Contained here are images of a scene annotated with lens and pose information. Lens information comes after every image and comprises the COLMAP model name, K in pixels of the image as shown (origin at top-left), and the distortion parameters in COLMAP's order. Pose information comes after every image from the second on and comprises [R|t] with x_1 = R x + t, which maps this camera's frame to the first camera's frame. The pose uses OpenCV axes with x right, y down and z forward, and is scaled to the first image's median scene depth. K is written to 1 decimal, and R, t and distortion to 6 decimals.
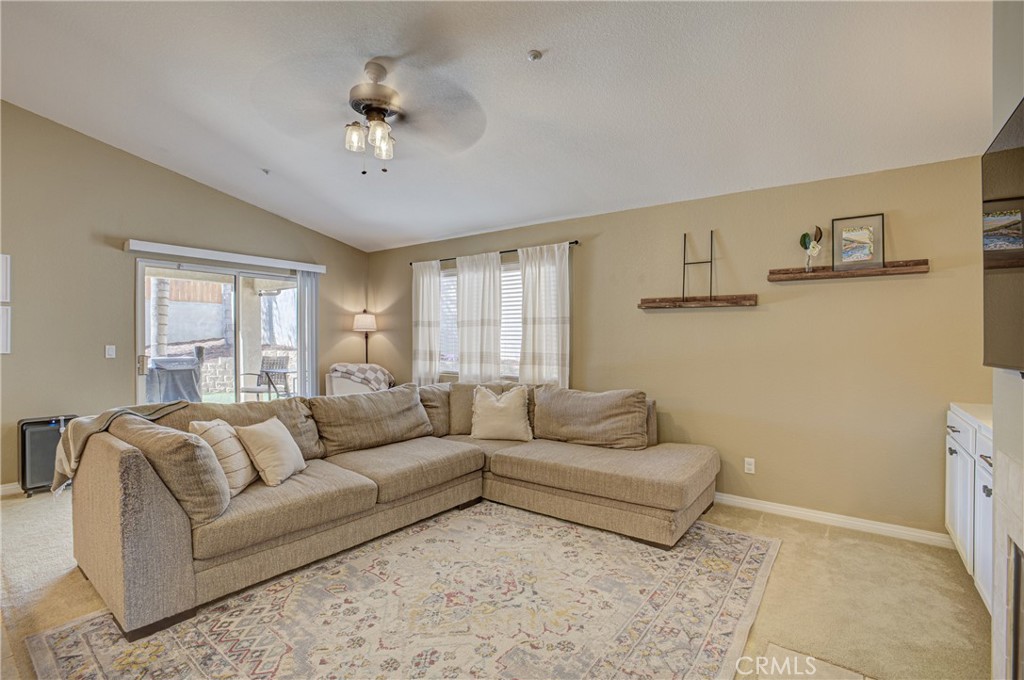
lens RADIAL K [[465.7, 0, 512.6], [0, 465.7, 338.6], [0, 0, 1]] dist [-0.033481, 0.003755]
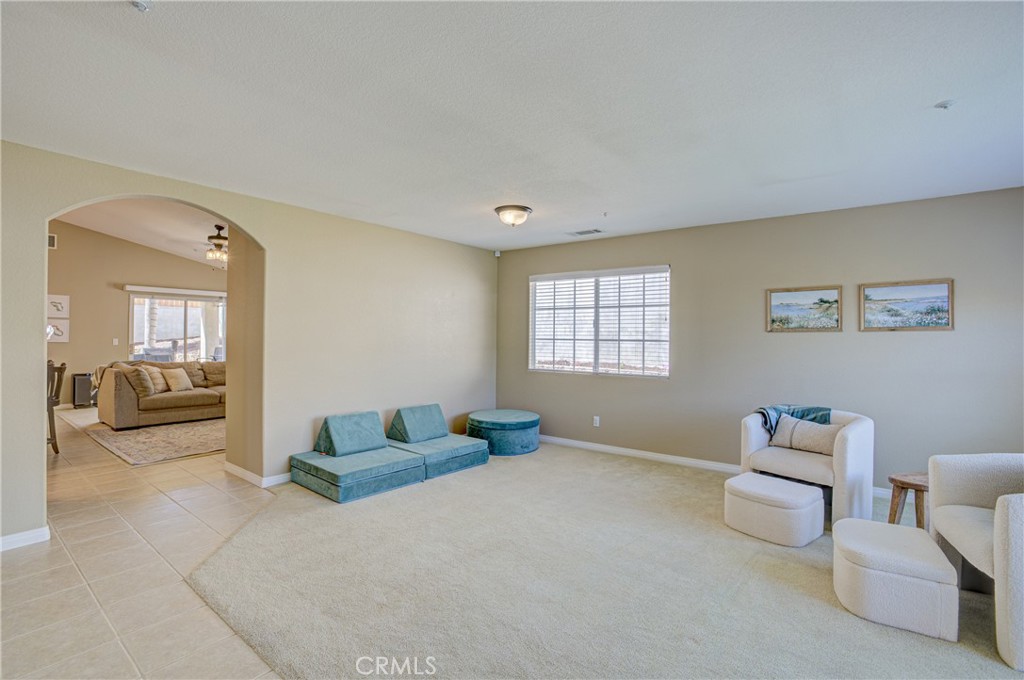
lens RADIAL K [[465.7, 0, 513.8], [0, 465.7, 333.3], [0, 0, 1]] dist [-0.033481, 0.003755]
pose [[0.999820, 0.003992, -0.018525, 1.415396], [-0.004197, 0.999930, -0.011034, 0.011693], [0.018480, 0.011110, 0.999768, -1.518541]]
